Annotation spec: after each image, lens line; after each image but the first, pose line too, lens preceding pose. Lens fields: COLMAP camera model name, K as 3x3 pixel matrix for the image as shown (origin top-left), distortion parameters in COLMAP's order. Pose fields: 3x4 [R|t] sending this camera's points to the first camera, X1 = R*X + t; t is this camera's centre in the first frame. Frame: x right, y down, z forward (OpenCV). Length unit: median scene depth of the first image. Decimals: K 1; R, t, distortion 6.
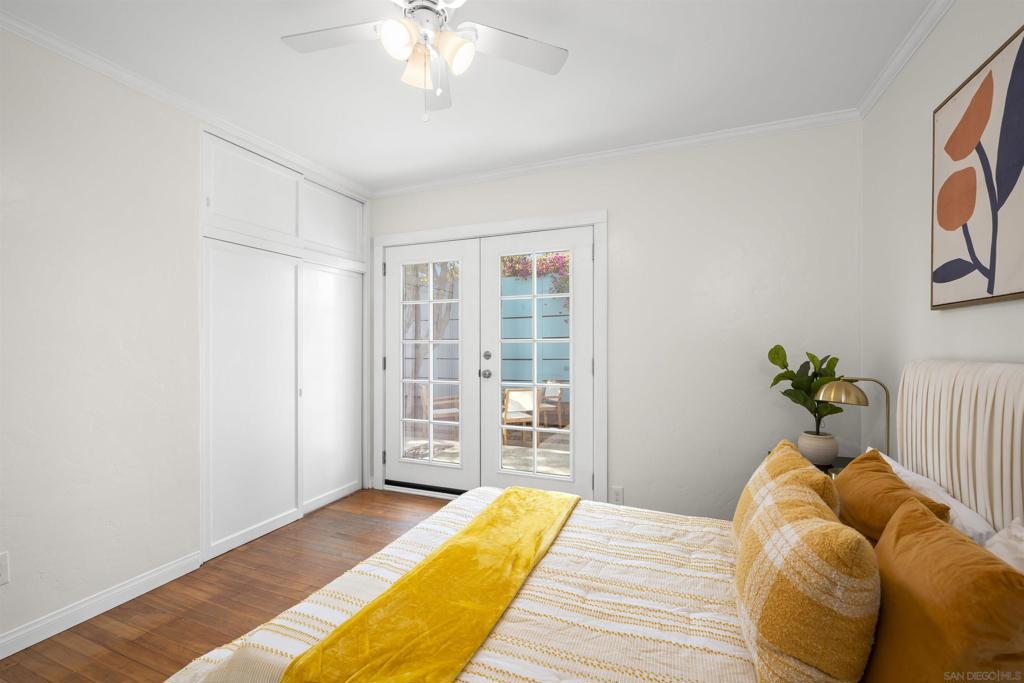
lens RADIAL K [[423.8, 0, 514.1], [0, 423.8, 341.8], [0, 0, 1]] dist [-0.000059, 0.000411]
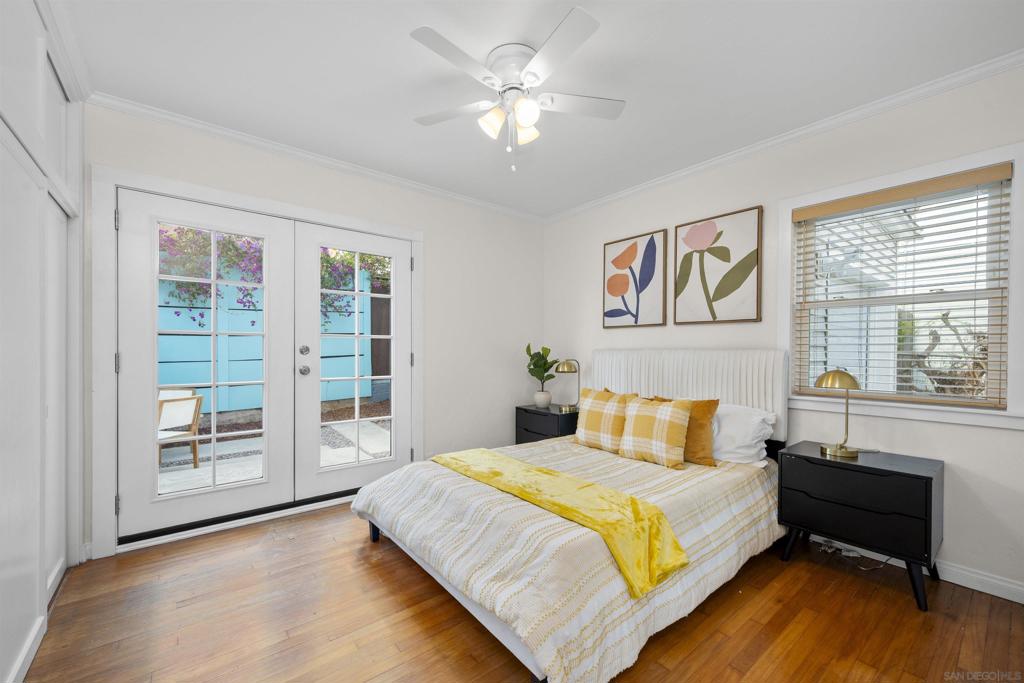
lens RADIAL K [[413.1, 0, 512.3], [0, 413.1, 350.4], [0, 0, 1]] dist [-0.001103, 0.000378]
pose [[0.484852, 0.004200, 0.874586, -1.267460], [-0.013070, 0.999912, 0.002443, 0.048188], [-0.874498, -0.012616, 0.484865, 0.330769]]
